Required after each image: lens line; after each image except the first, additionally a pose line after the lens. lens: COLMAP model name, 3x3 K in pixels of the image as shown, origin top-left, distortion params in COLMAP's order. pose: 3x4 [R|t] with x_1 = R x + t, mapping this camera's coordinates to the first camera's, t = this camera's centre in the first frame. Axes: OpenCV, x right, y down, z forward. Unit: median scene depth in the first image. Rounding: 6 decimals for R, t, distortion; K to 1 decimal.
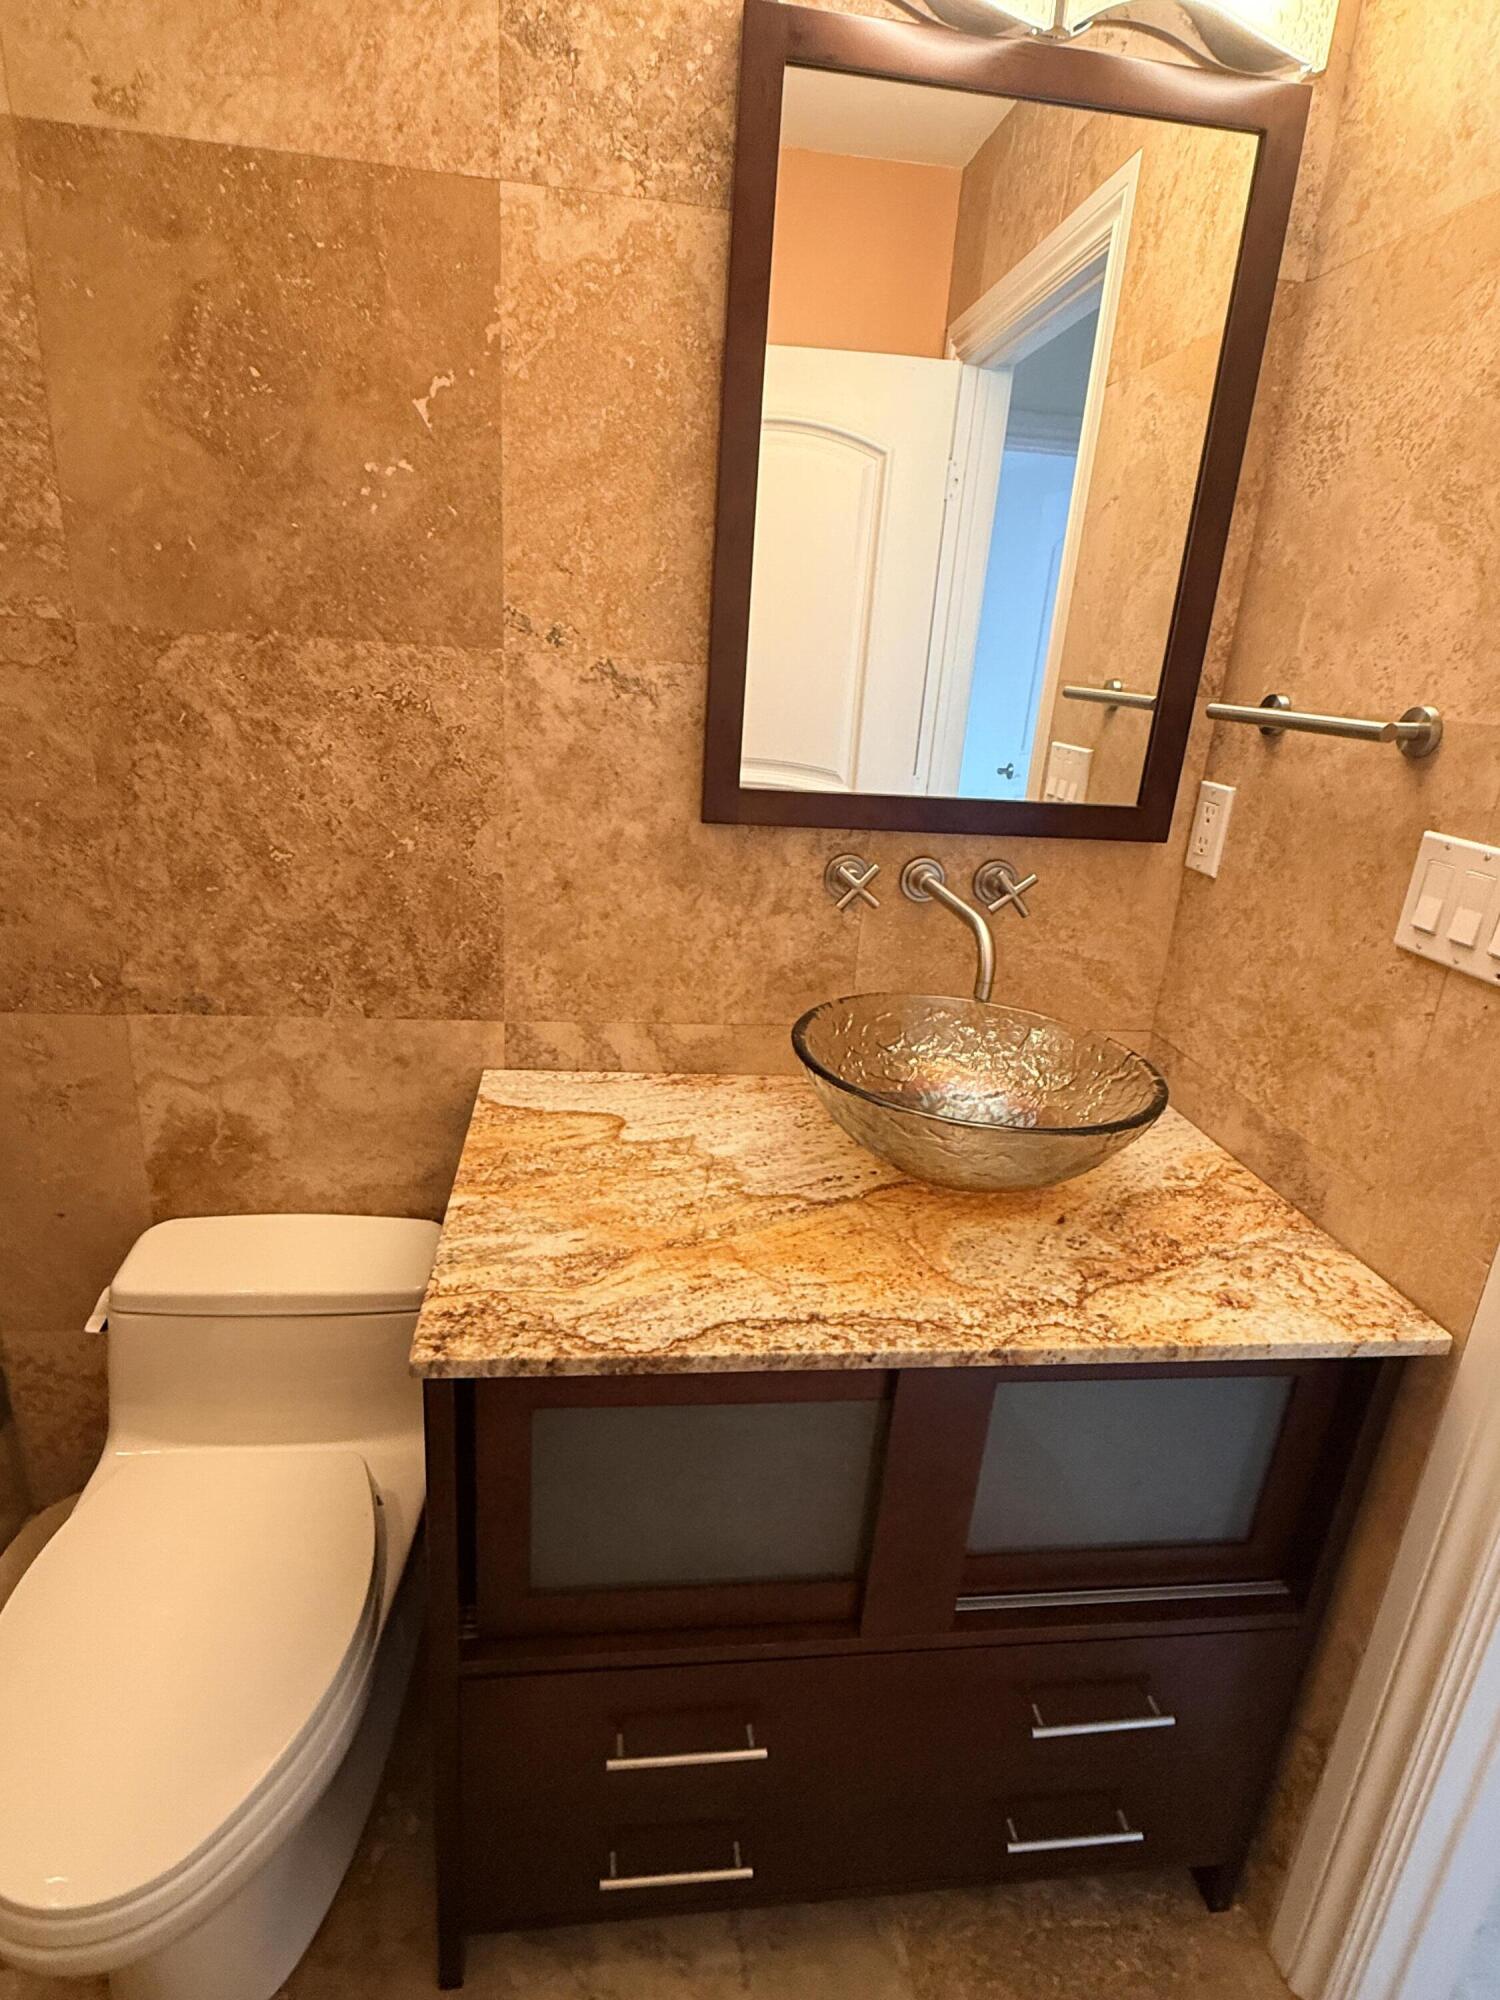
lens RADIAL K [[1031.0, 0, 745.9], [0, 1031.0, 991.1], [0, 0, 1]] dist [0.000426, 0.000198]
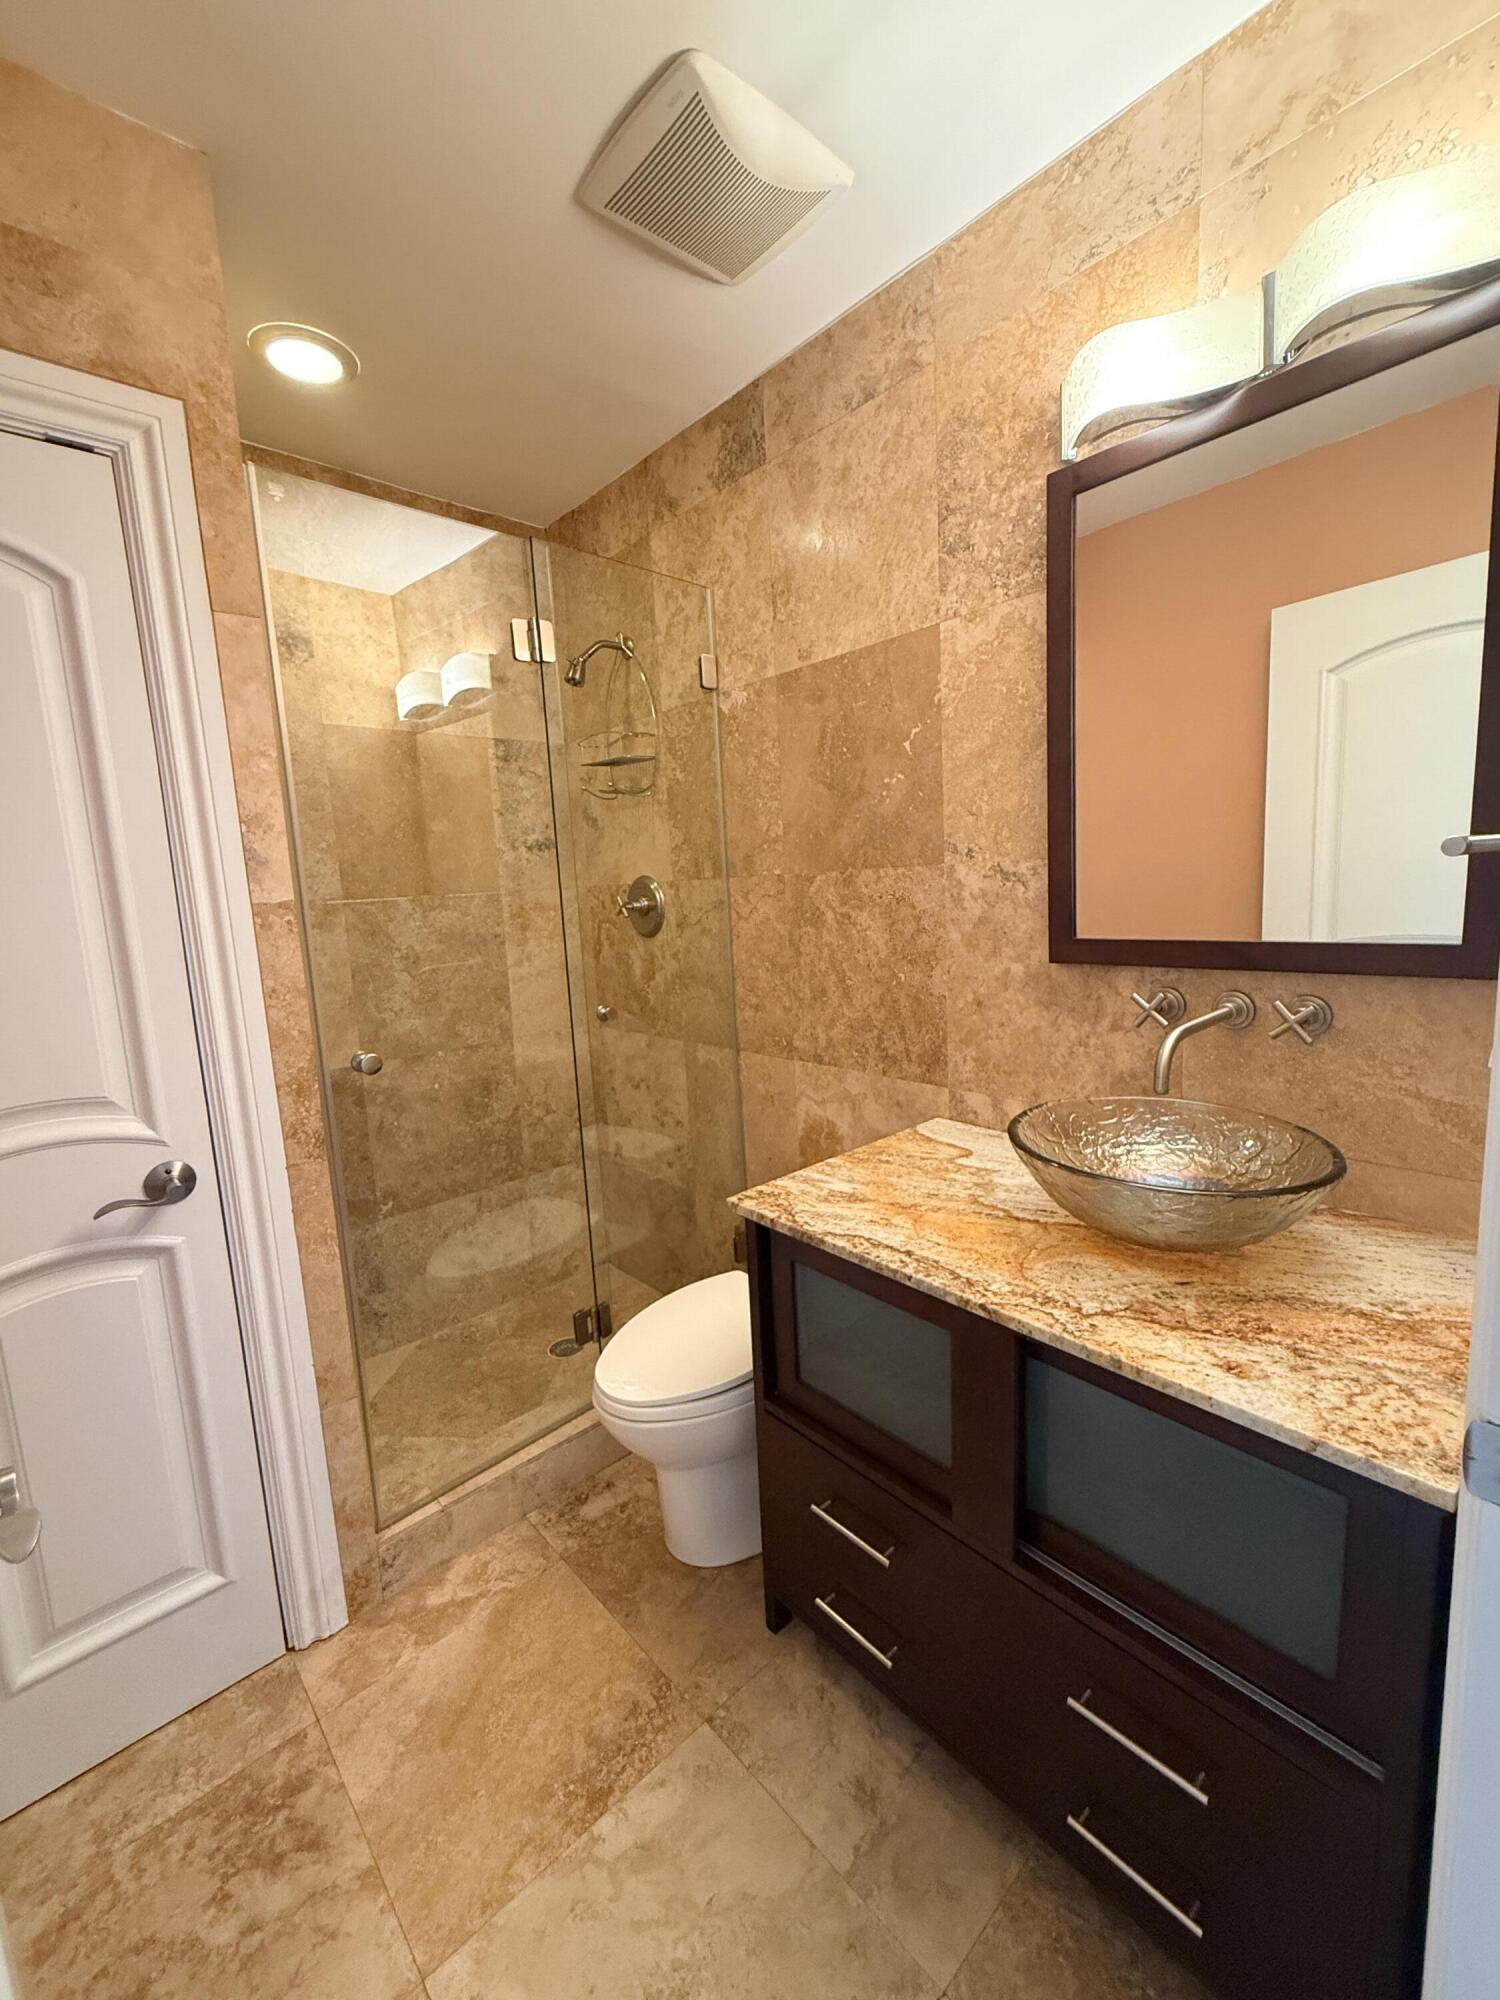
lens RADIAL K [[796.4, 0, 750.0], [0, 796.4, 1000.0], [0, 0, 1]] dist [-0.001329, 0.000544]
pose [[0.569594, 0.025858, -0.821519, 0.700282], [-0.171245, 0.981304, -0.087845, 0.065613], [0.803889, 0.190717, 0.563373, 0.034687]]
